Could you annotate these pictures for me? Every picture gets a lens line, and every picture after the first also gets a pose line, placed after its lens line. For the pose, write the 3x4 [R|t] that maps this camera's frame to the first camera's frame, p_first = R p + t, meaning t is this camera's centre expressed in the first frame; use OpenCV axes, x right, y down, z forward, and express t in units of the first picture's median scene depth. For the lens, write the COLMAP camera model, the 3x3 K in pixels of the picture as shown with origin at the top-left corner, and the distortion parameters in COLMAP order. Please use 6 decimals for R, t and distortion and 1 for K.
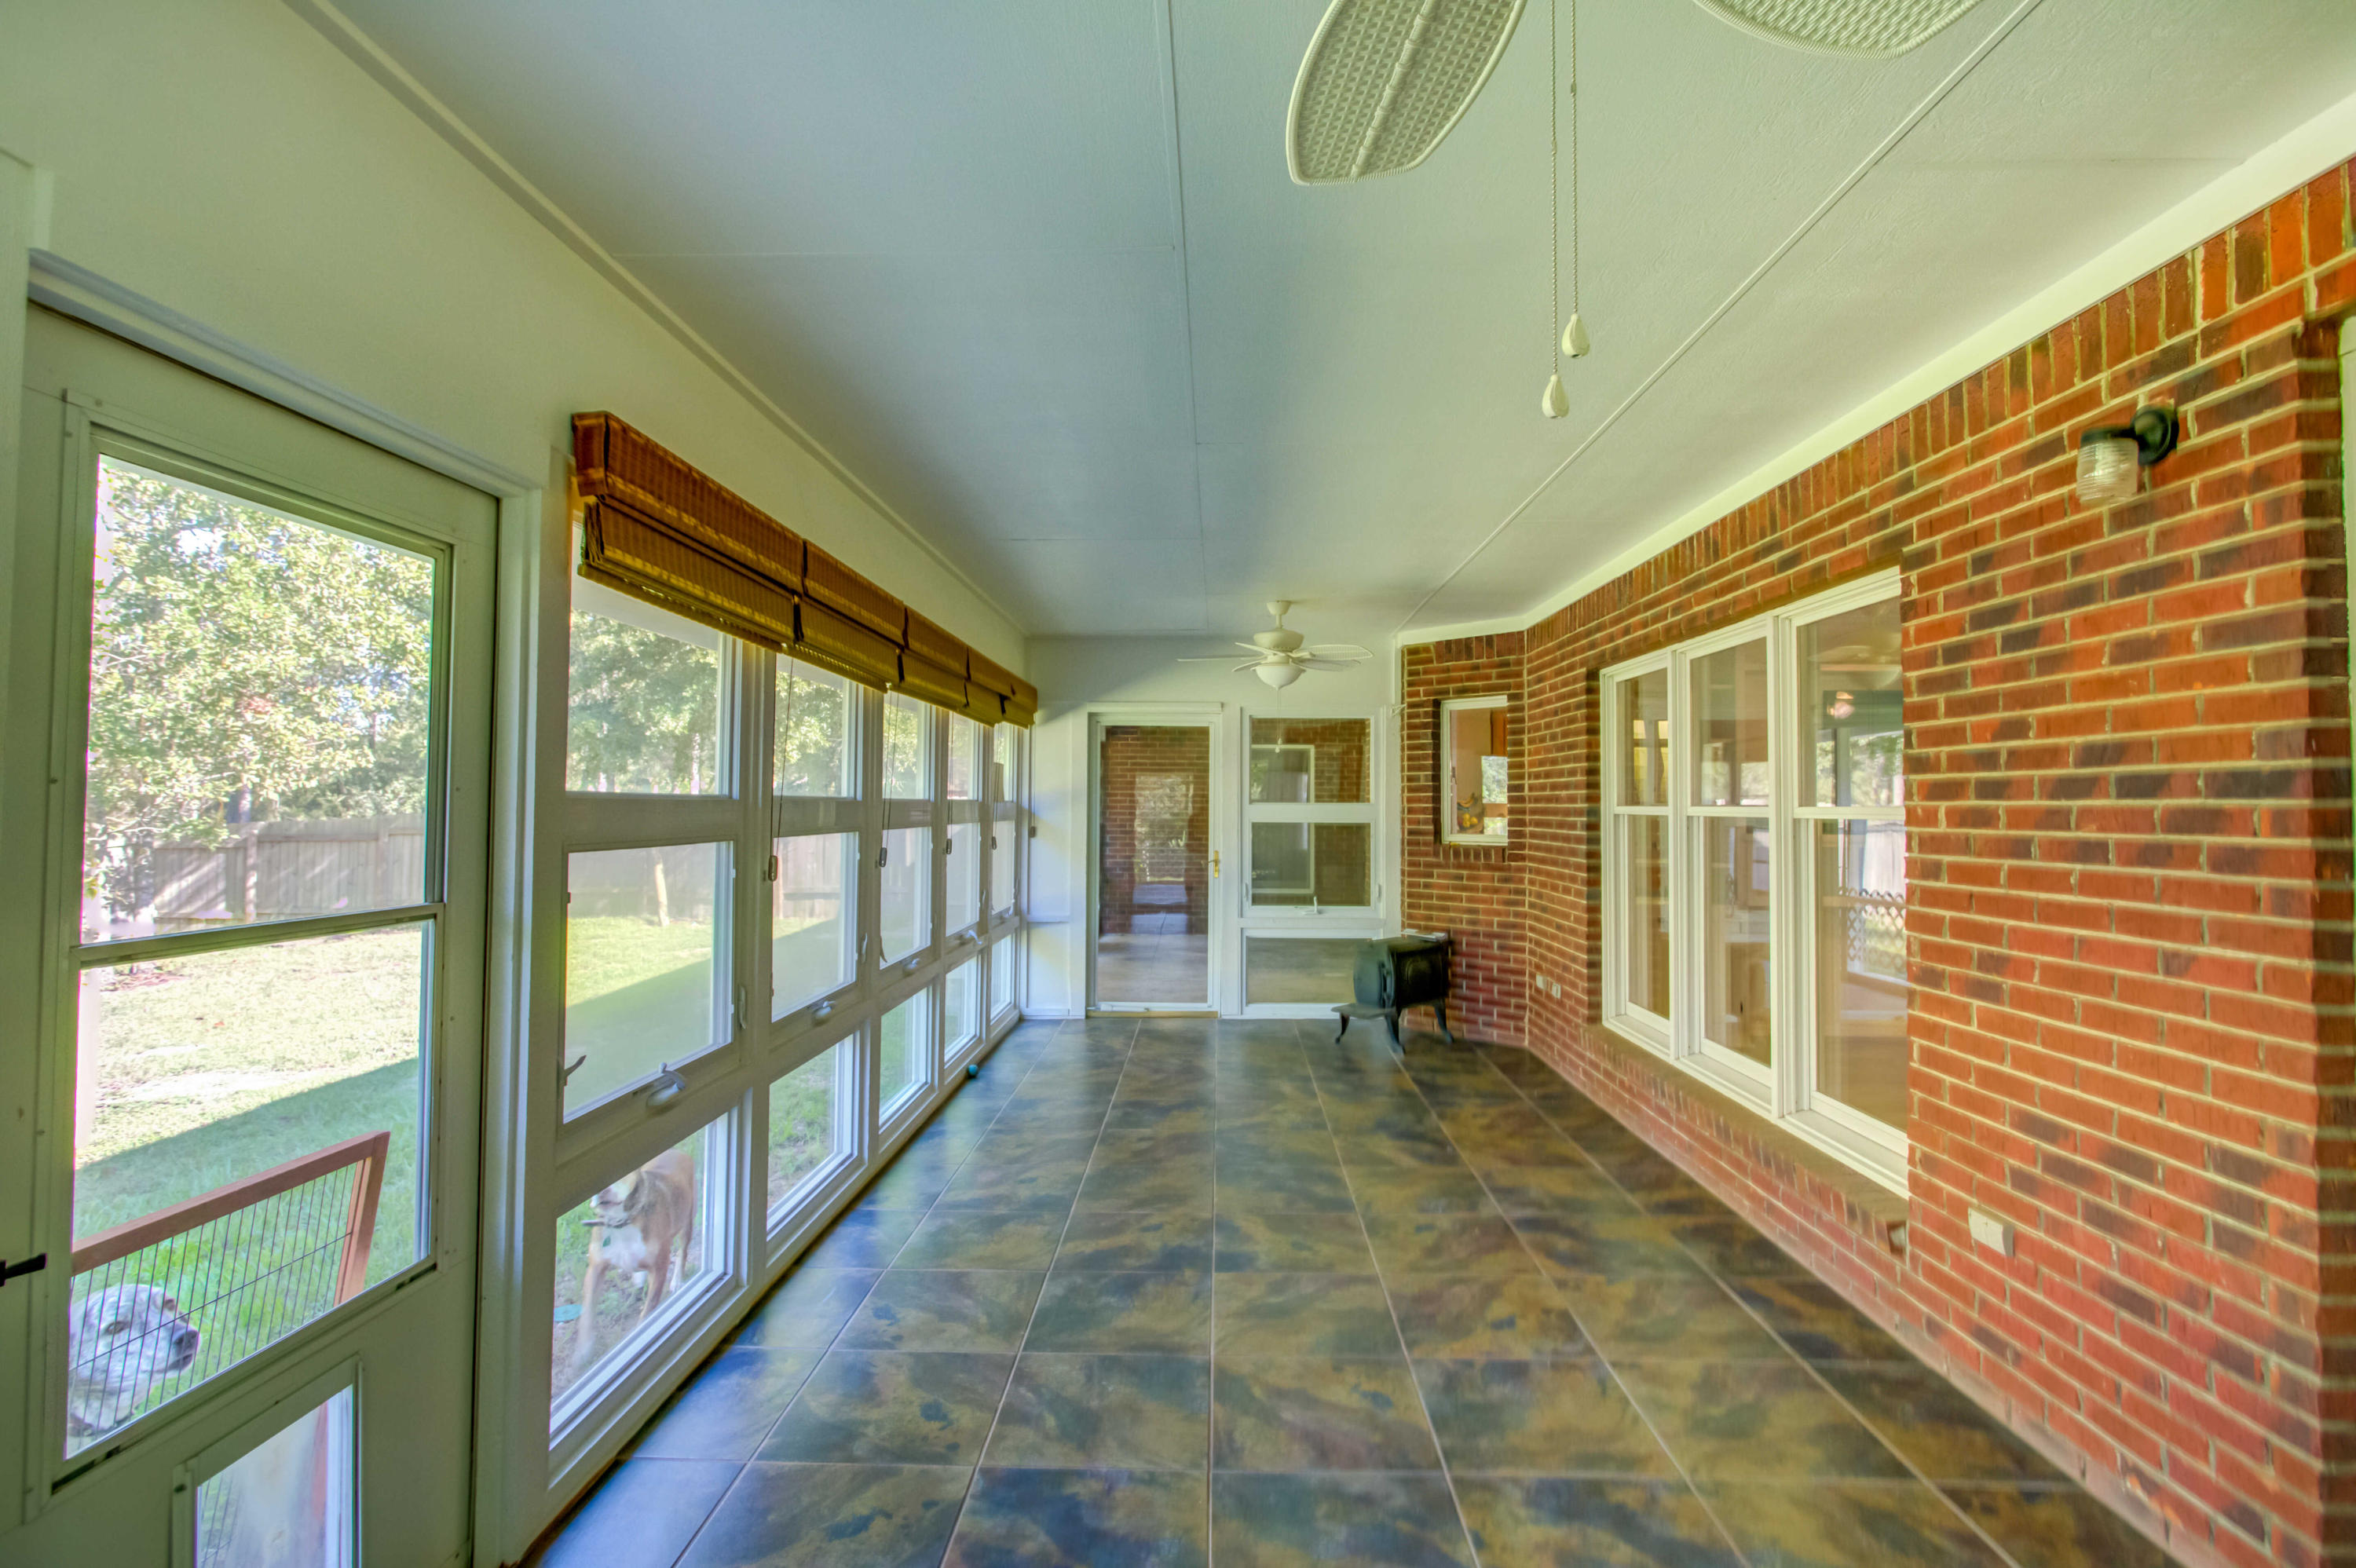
lens RADIAL K [[1128.2, 0, 1177.8], [0, 1128.2, 782.5], [0, 0, 1]] dist [-0.002173, 0.001200]
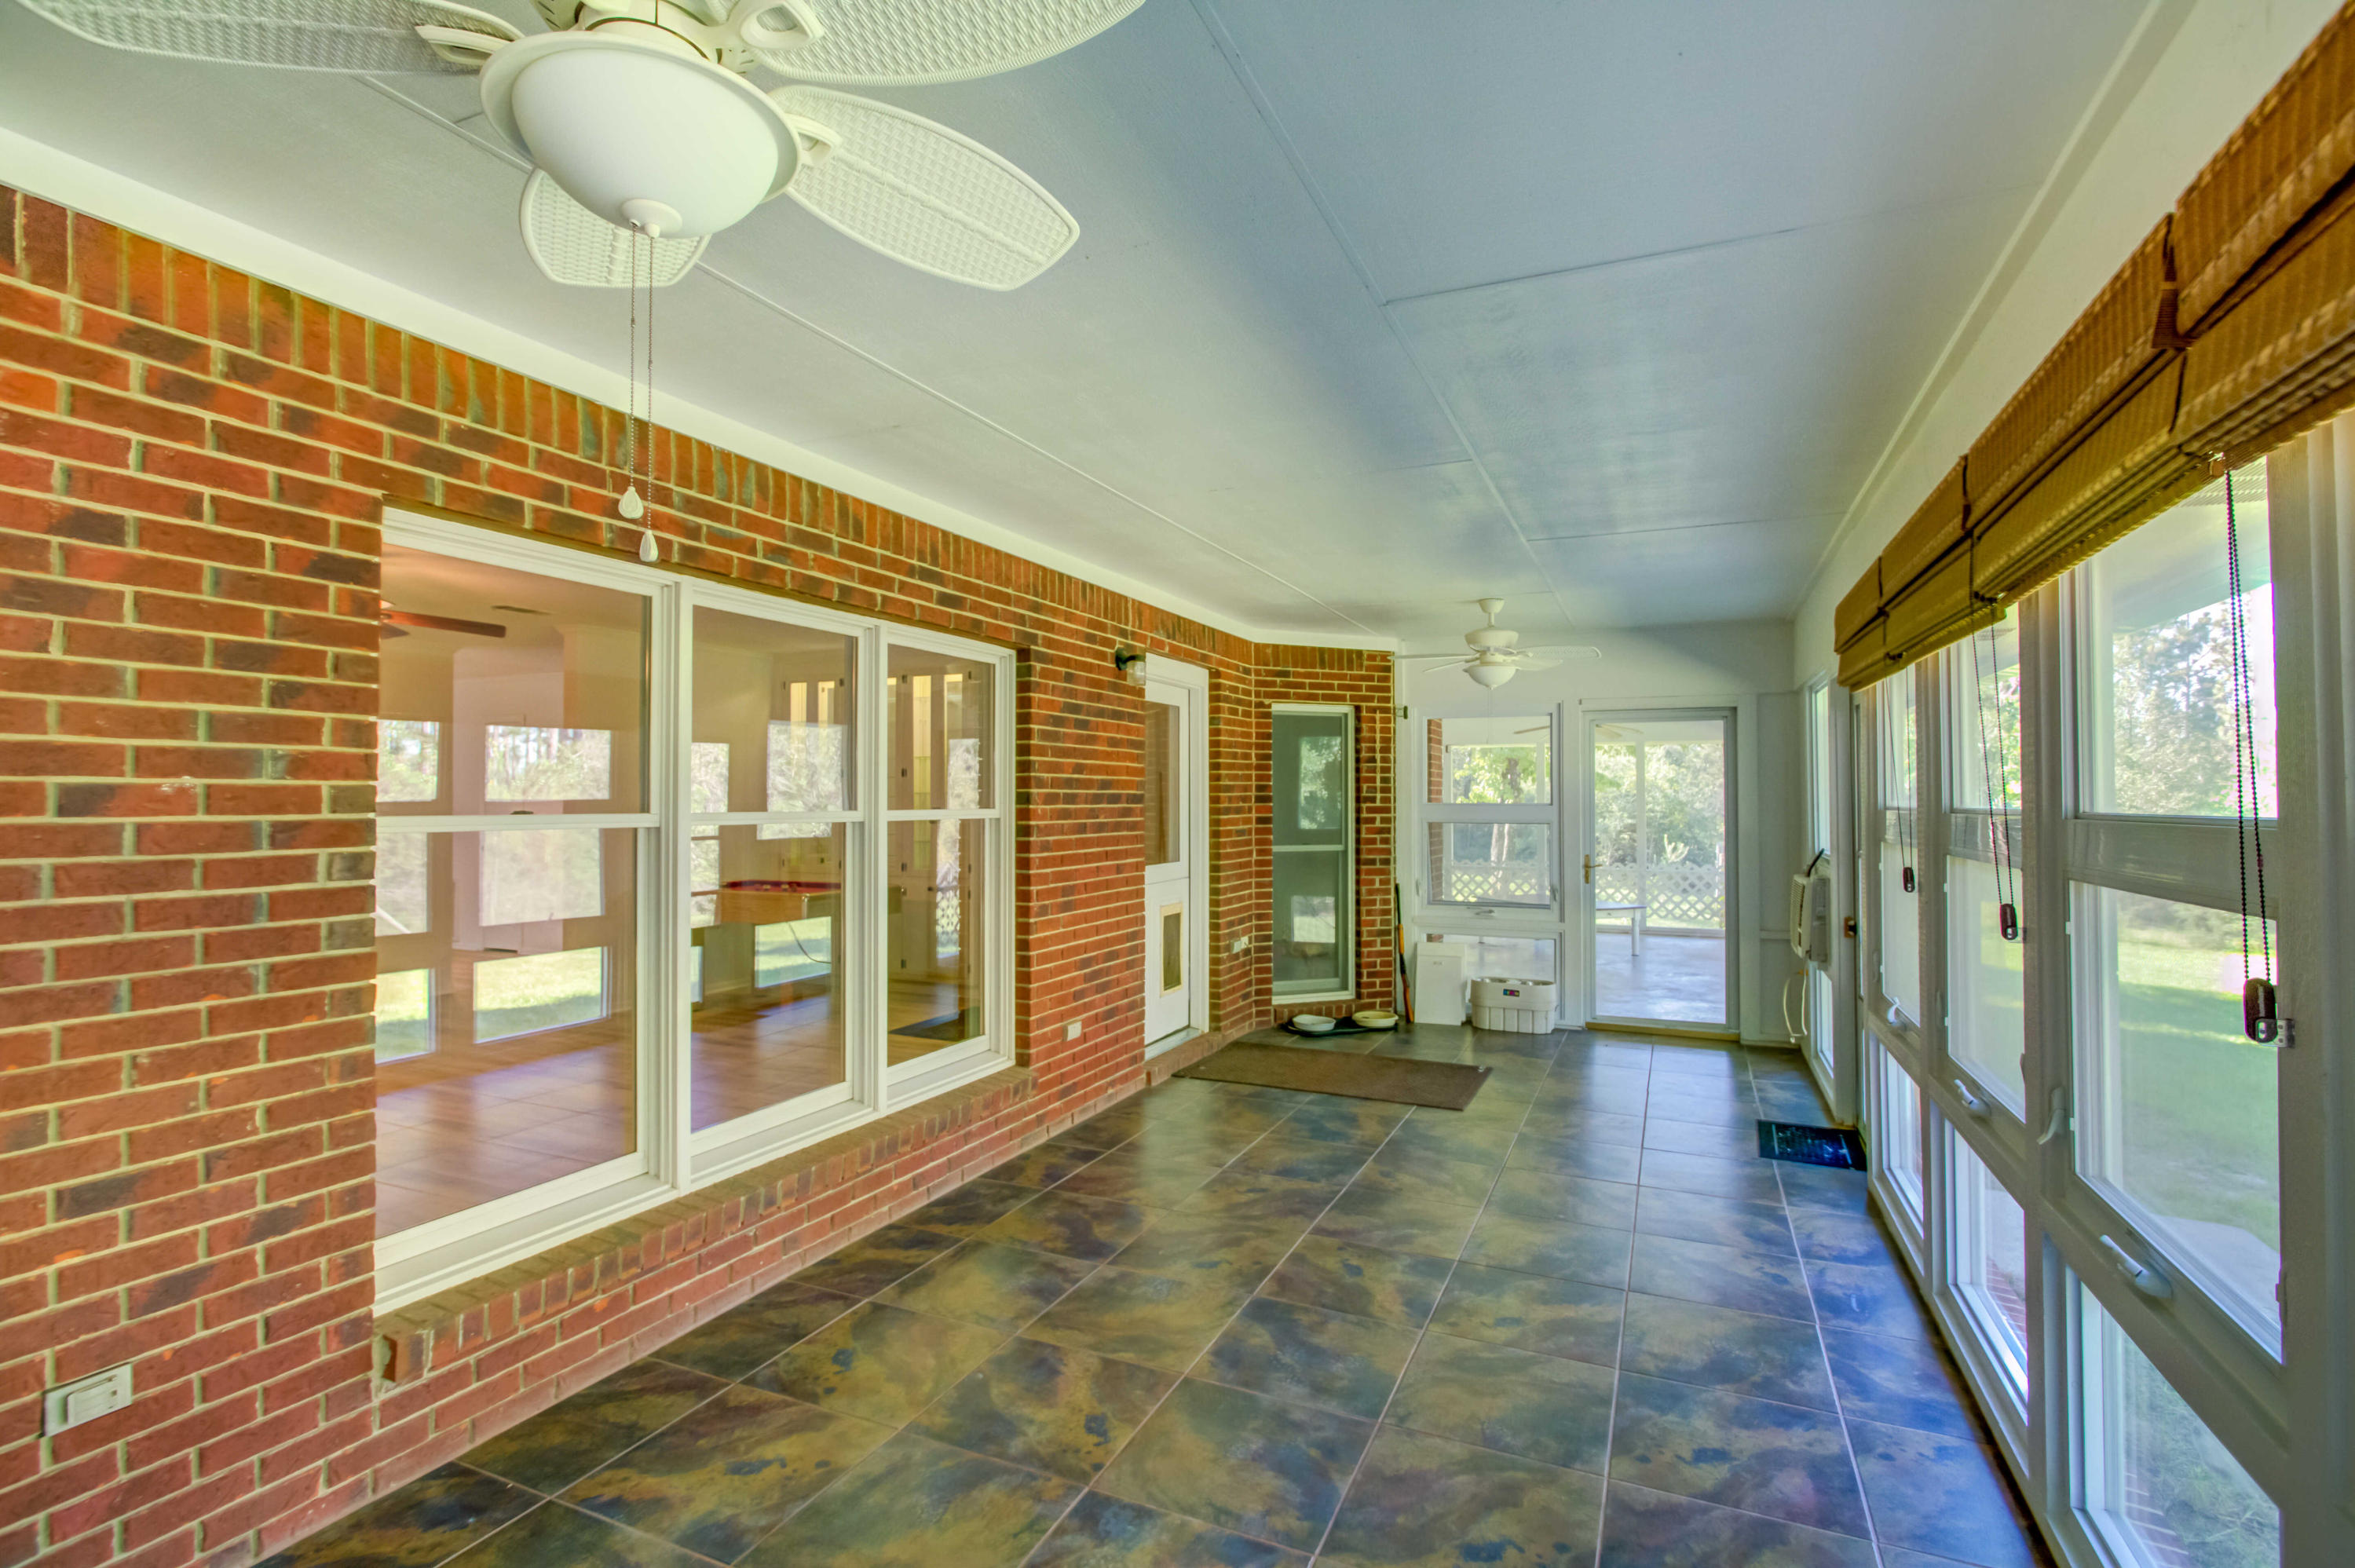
lens RADIAL K [[1127.7, 0, 1173.4], [0, 1127.7, 773.1], [0, 0, 1]] dist [-0.002173, 0.001200]
pose [[-0.926057, 0.000508, 0.377383, -0.125319], [-0.014927, 0.999167, -0.037975, 0.025788], [-0.377088, -0.040800, -0.925279, 2.172935]]
